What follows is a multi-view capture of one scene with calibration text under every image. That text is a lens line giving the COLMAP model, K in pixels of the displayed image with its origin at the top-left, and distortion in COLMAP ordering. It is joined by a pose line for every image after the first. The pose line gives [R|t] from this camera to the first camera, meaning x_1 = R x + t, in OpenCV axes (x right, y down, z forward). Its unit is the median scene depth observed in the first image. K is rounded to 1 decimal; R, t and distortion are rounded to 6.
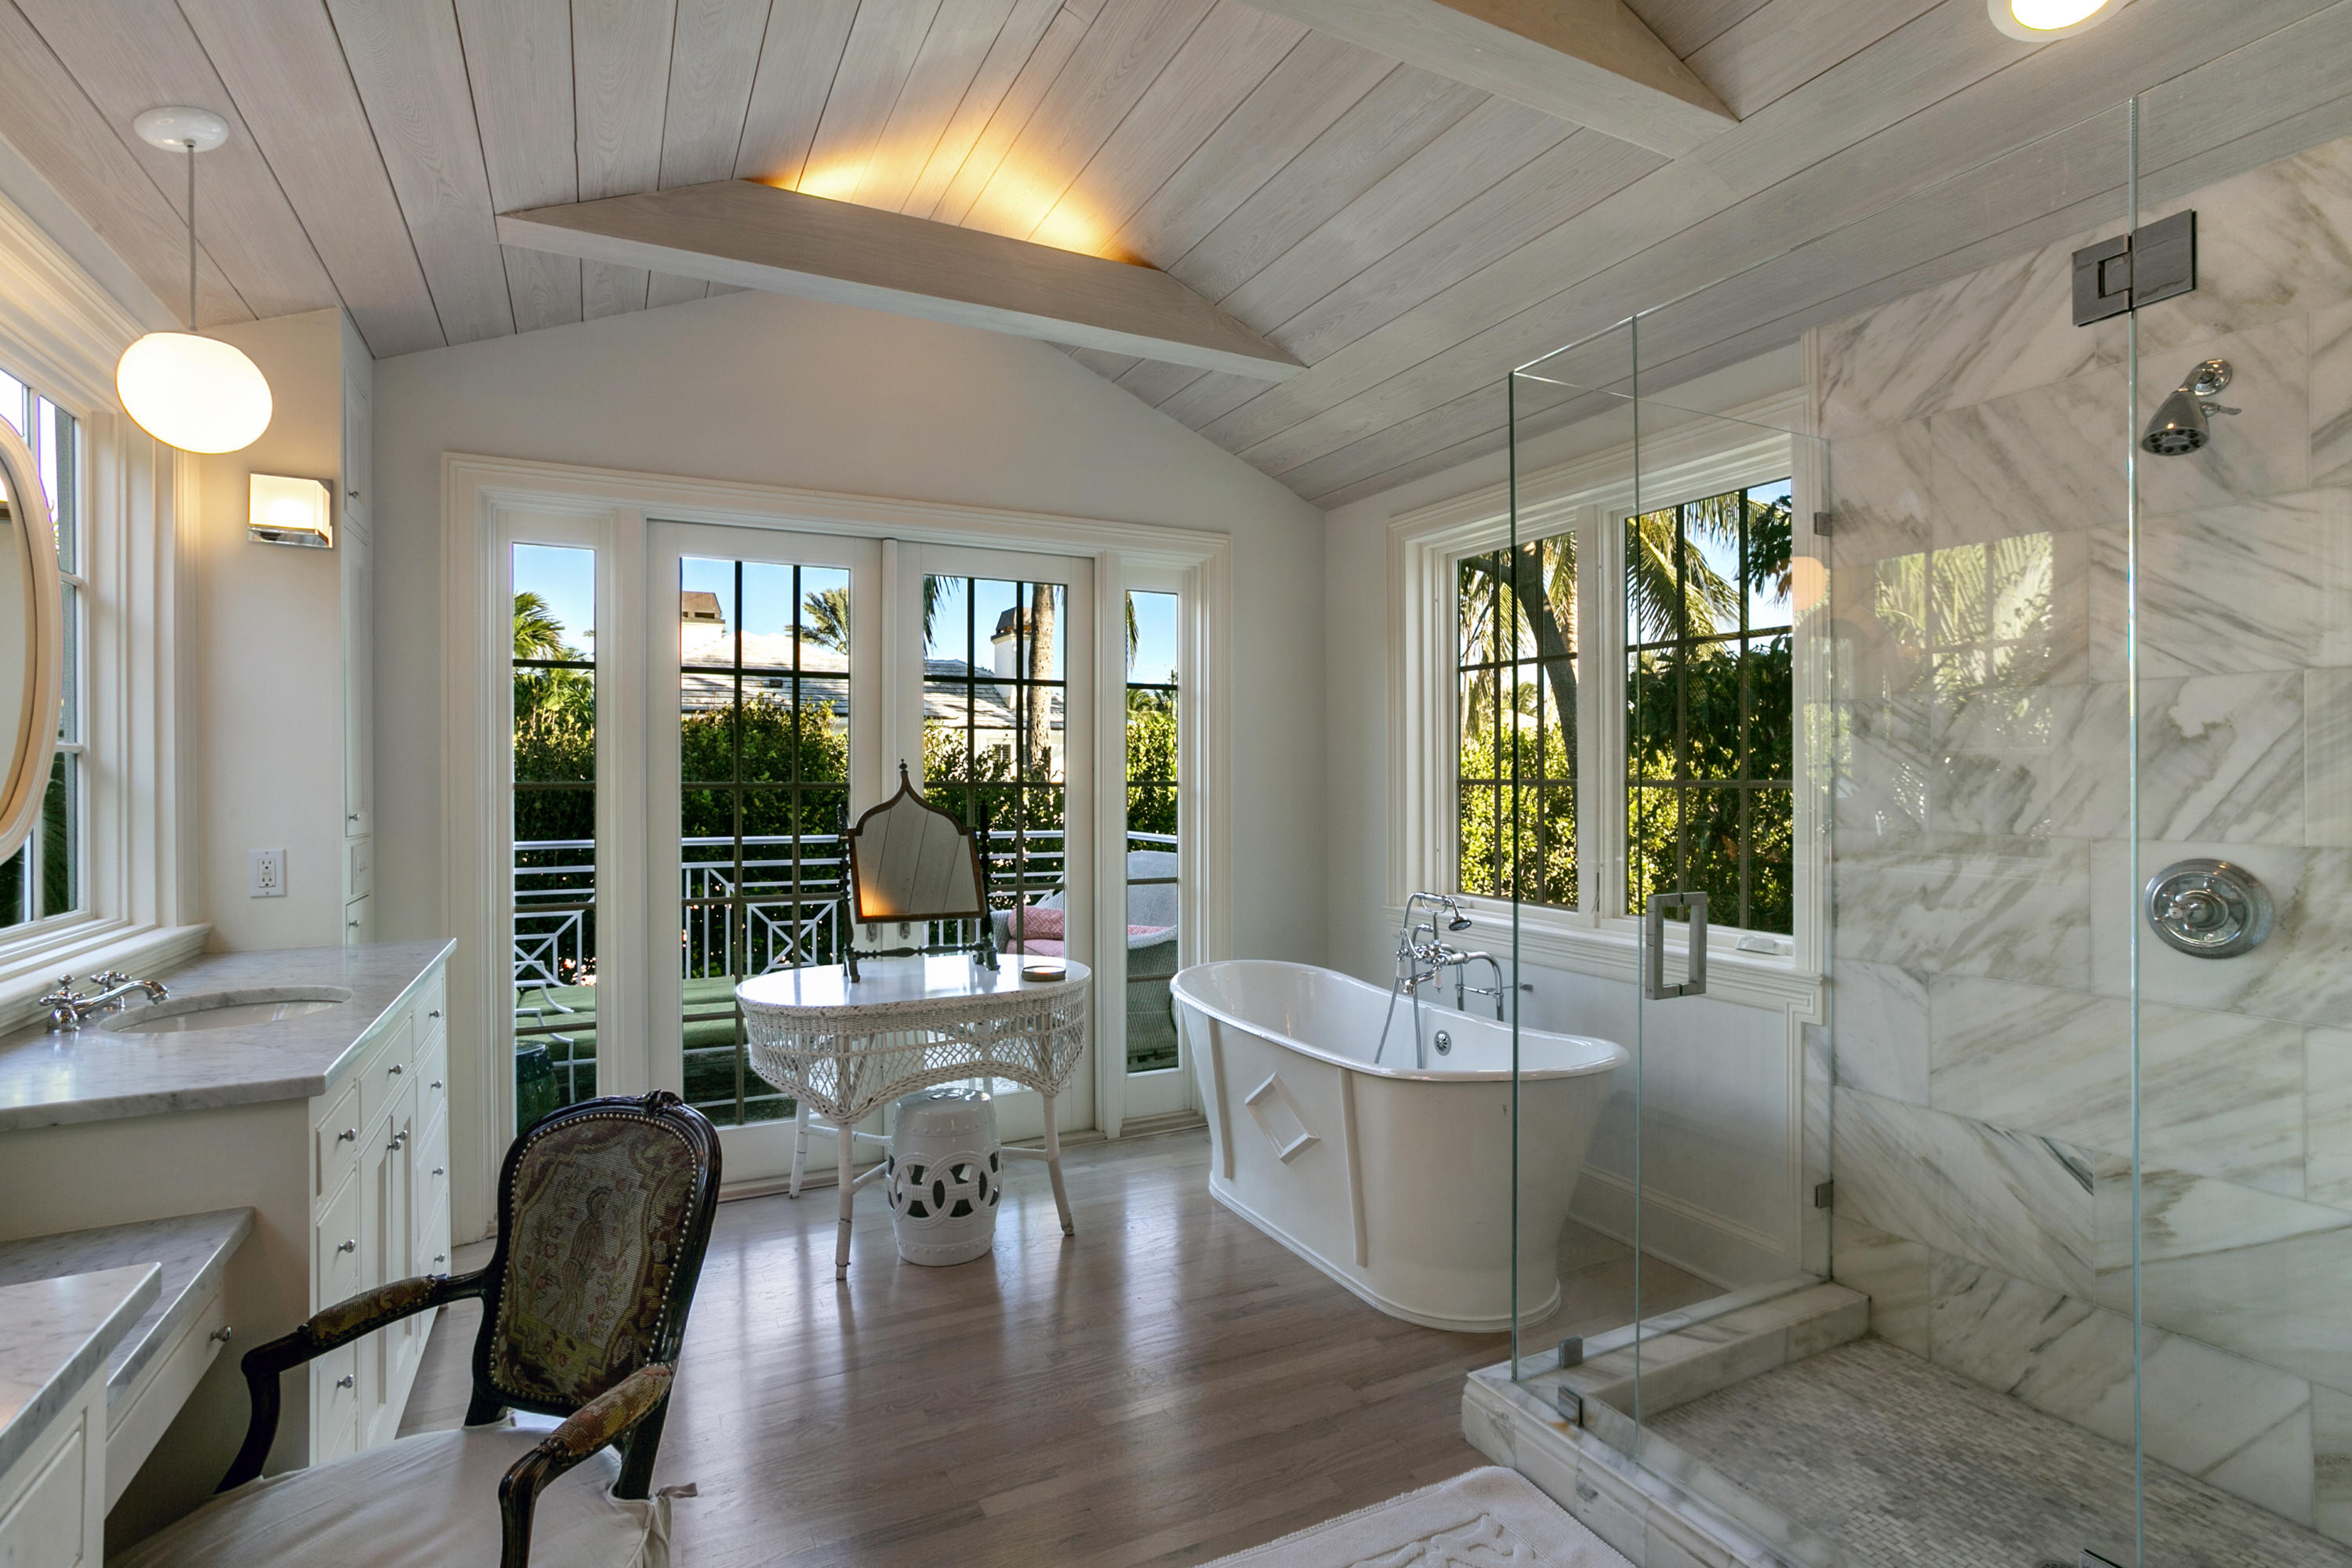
lens RADIAL K [[1136.6, 0, 1178.3], [0, 1136.6, 773.3], [0, 0, 1]] dist [-0.017426, 0.003800]
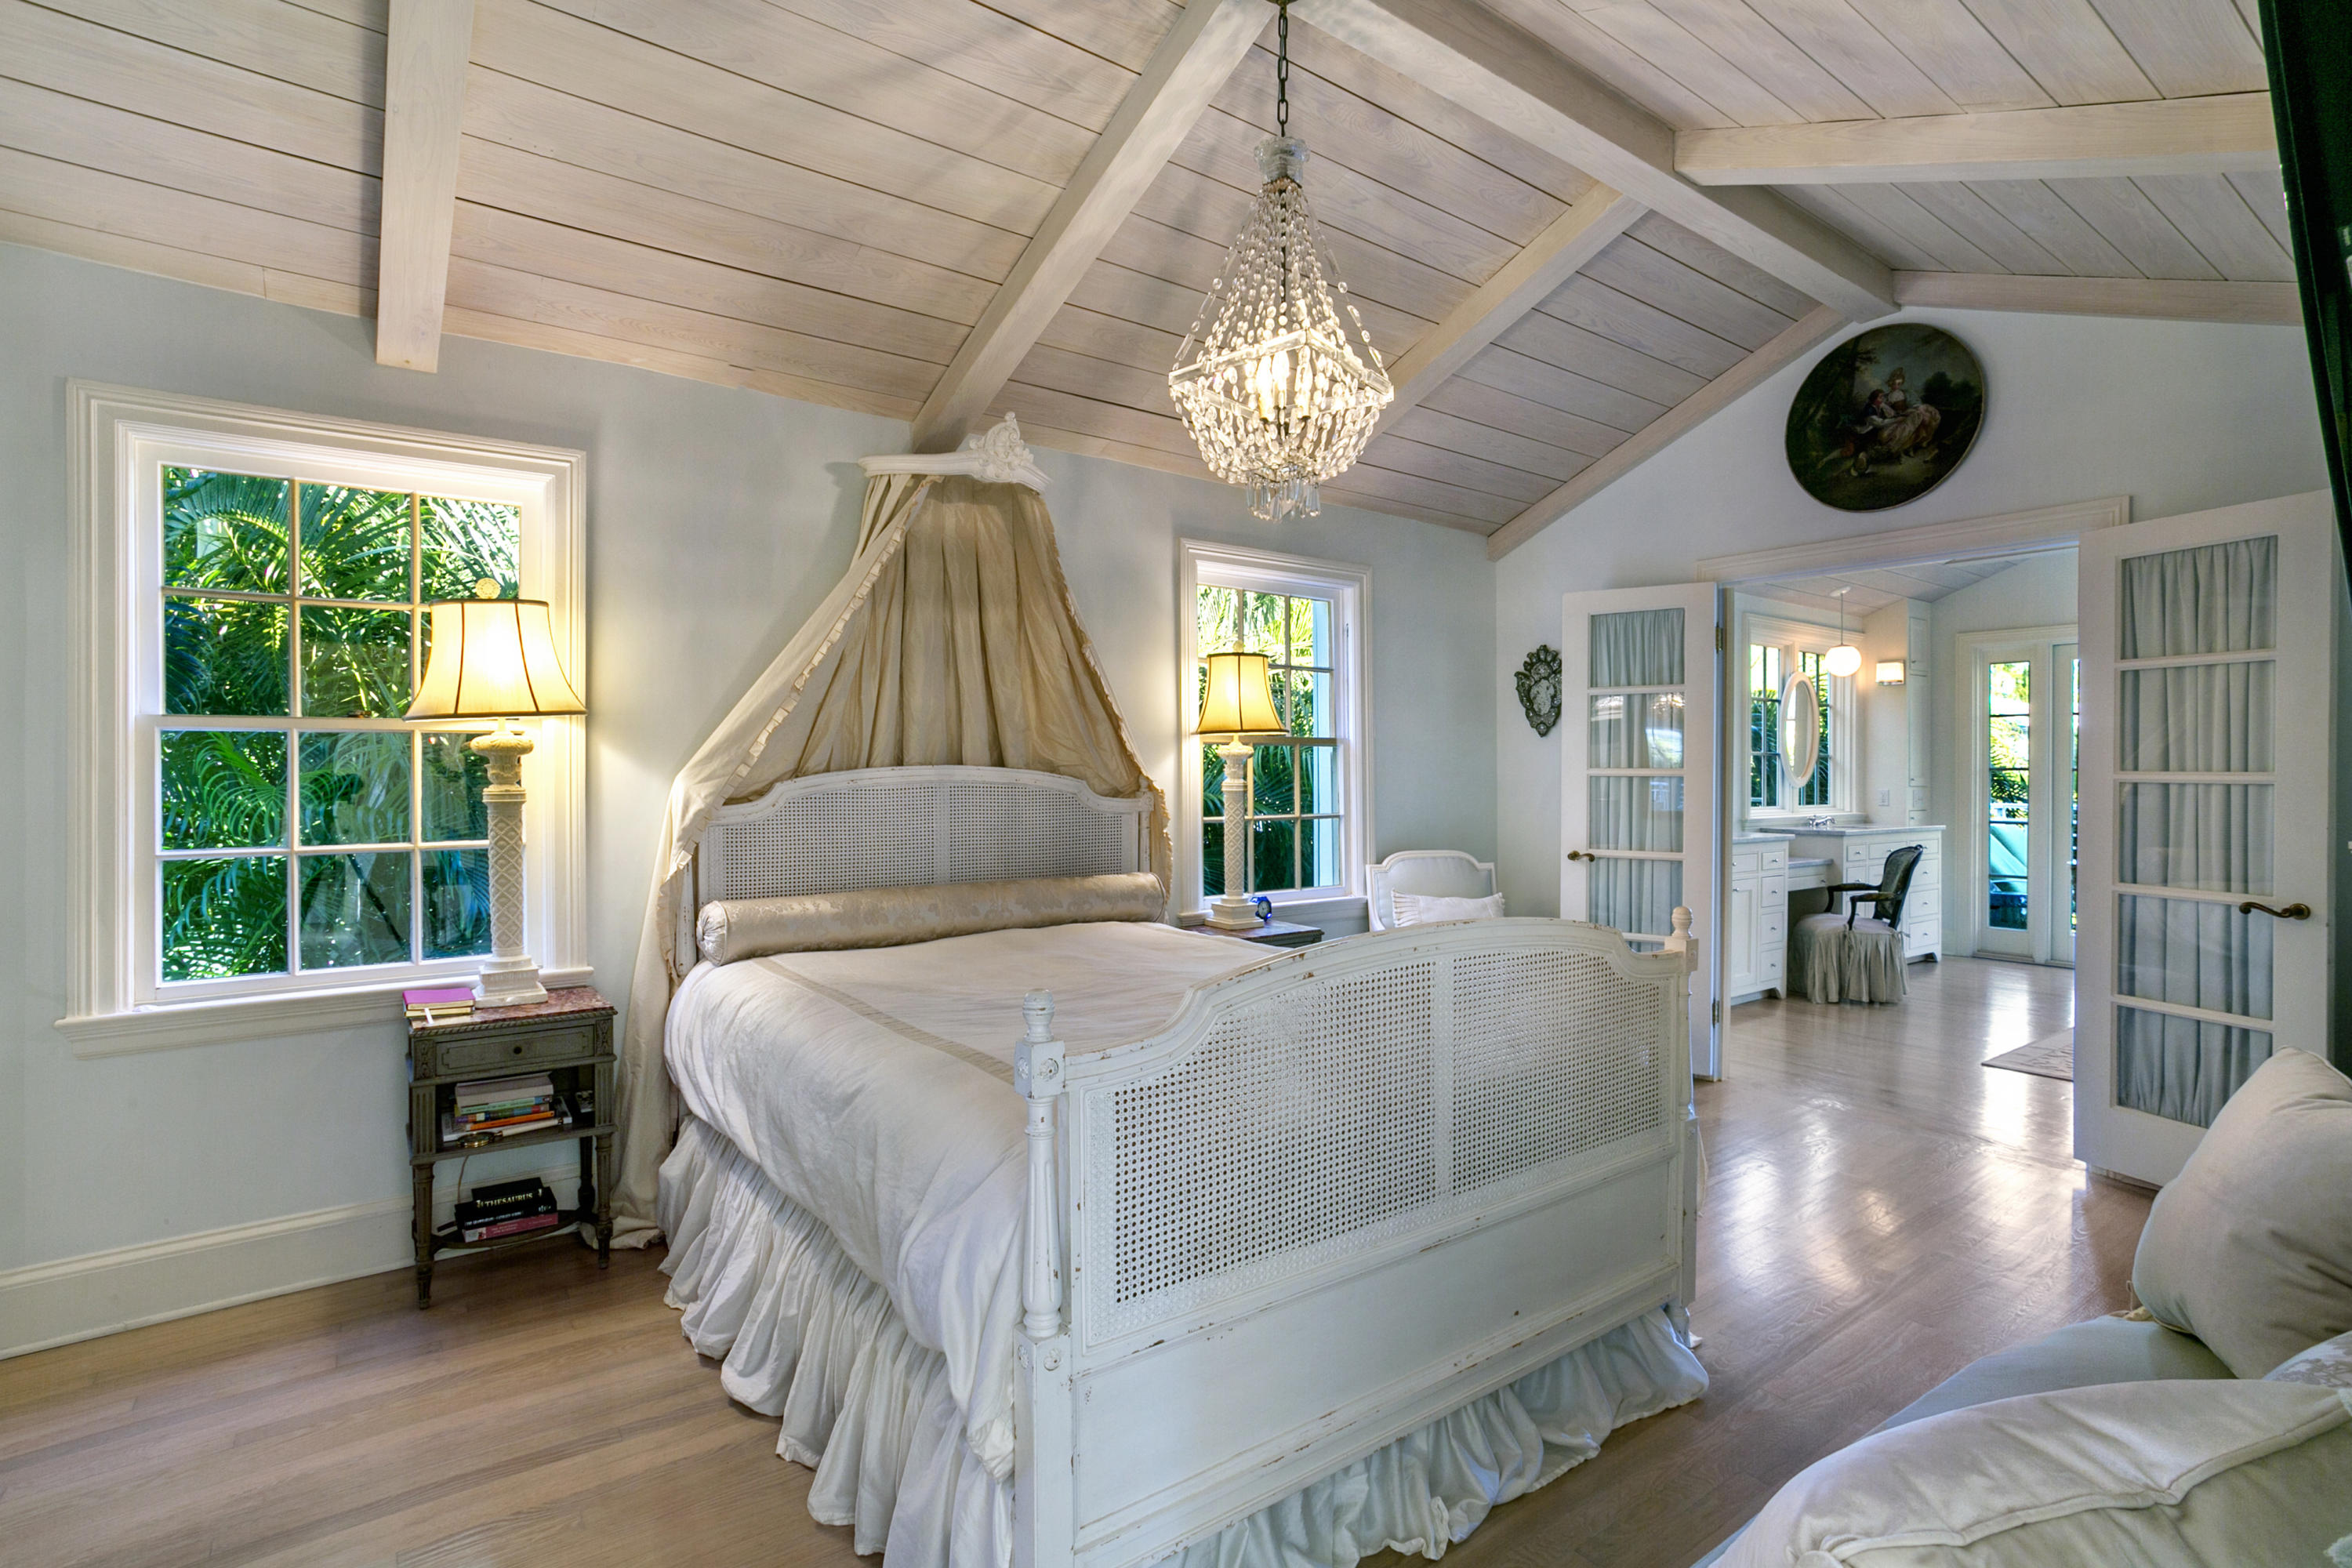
lens RADIAL K [[1136.6, 0, 1176.2], [0, 1136.6, 777.8], [0, 0, 1]] dist [-0.017426, 0.003800]
pose [[0.167756, 0.004440, -0.985819, 1.780837], [-0.003930, 0.999985, 0.003835, 0.034664], [0.985821, 0.003231, 0.167771, -1.310802]]
